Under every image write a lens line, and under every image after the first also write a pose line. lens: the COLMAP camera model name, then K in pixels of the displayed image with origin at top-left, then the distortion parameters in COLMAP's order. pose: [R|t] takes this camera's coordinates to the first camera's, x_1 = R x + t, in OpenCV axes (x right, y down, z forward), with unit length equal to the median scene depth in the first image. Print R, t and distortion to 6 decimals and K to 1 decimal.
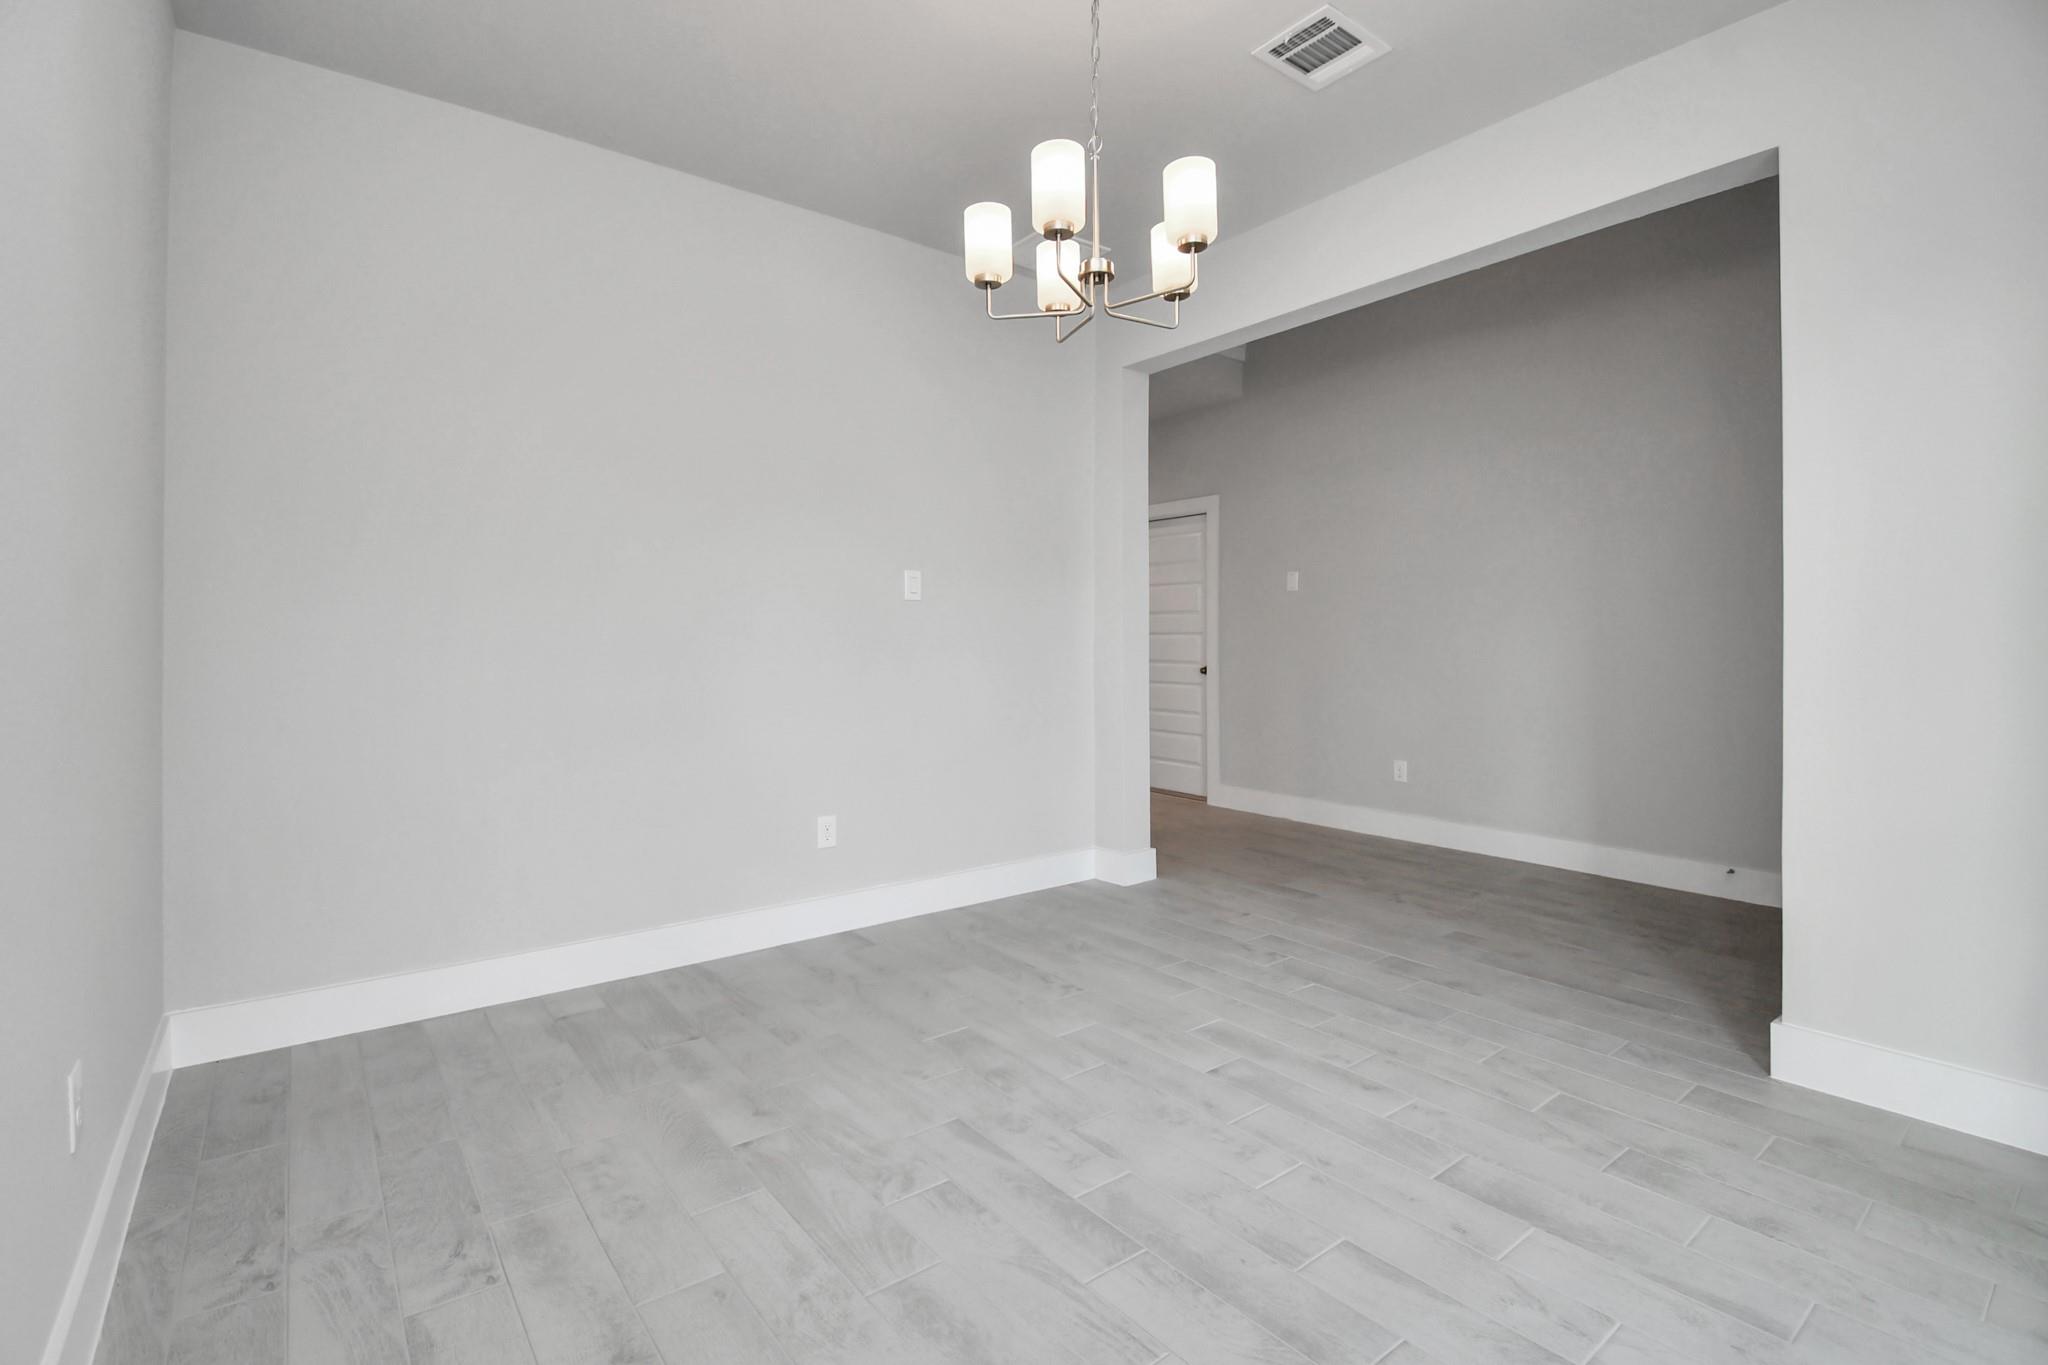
lens RADIAL K [[957.2, 0, 1013.8], [0, 957.2, 647.2], [0, 0, 1]] dist [0.023104, -0.024124]
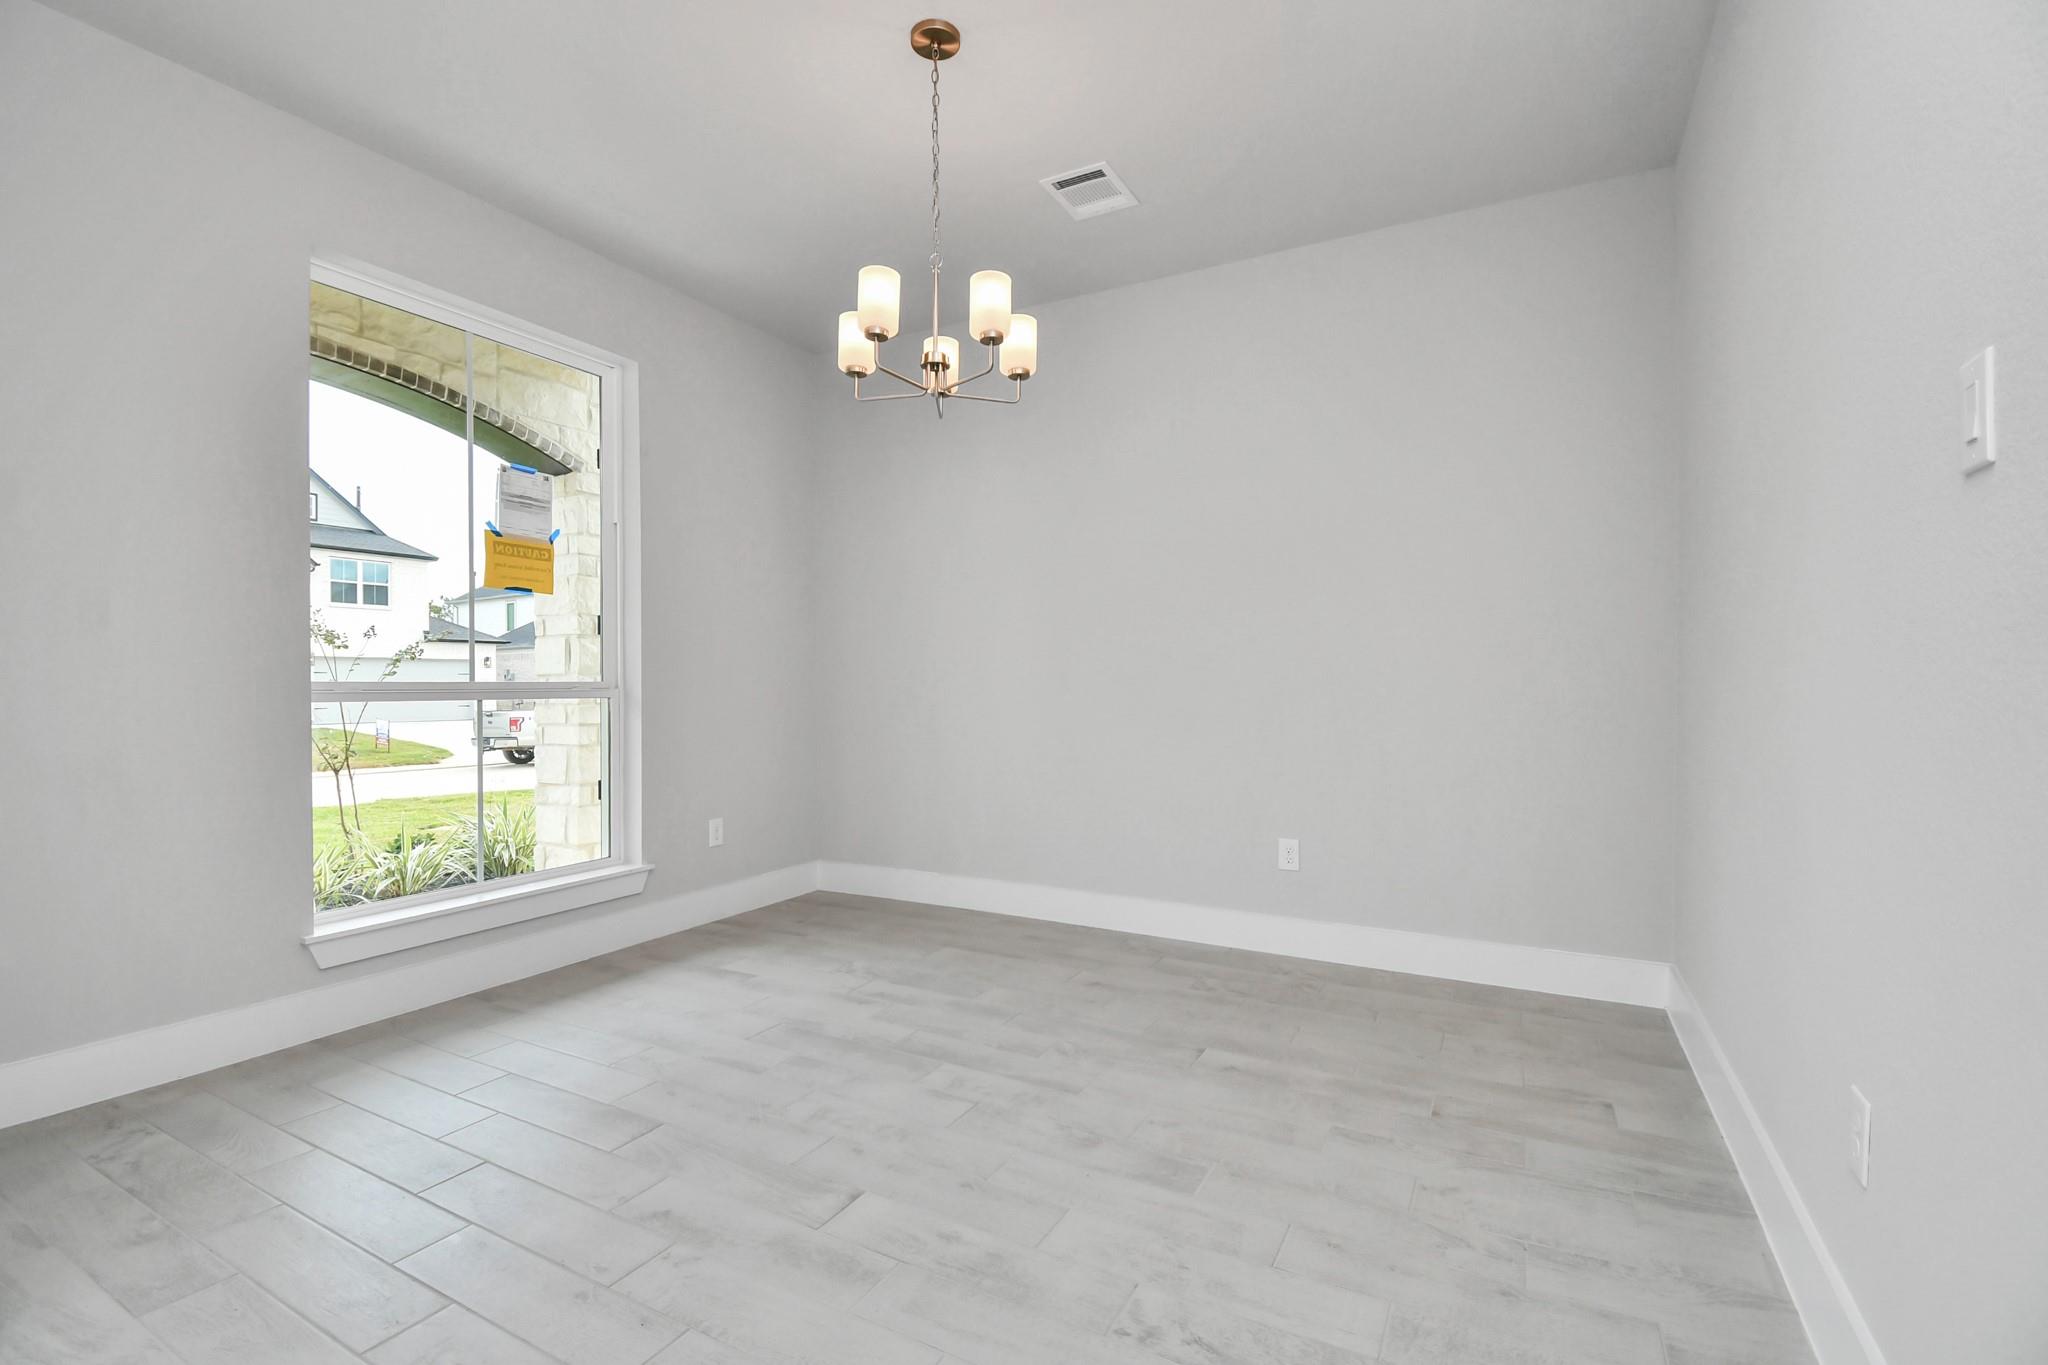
lens RADIAL K [[951.5, 0, 1032.9], [0, 951.5, 694.9], [0, 0, 1]] dist [-0.001378, -0.000871]
pose [[-0.914679, 0.000771, -0.404180, 0.370906], [0.000411, 0.999999, 0.000977, 0.019708], [0.404180, 0.000727, -0.914679, 1.691533]]
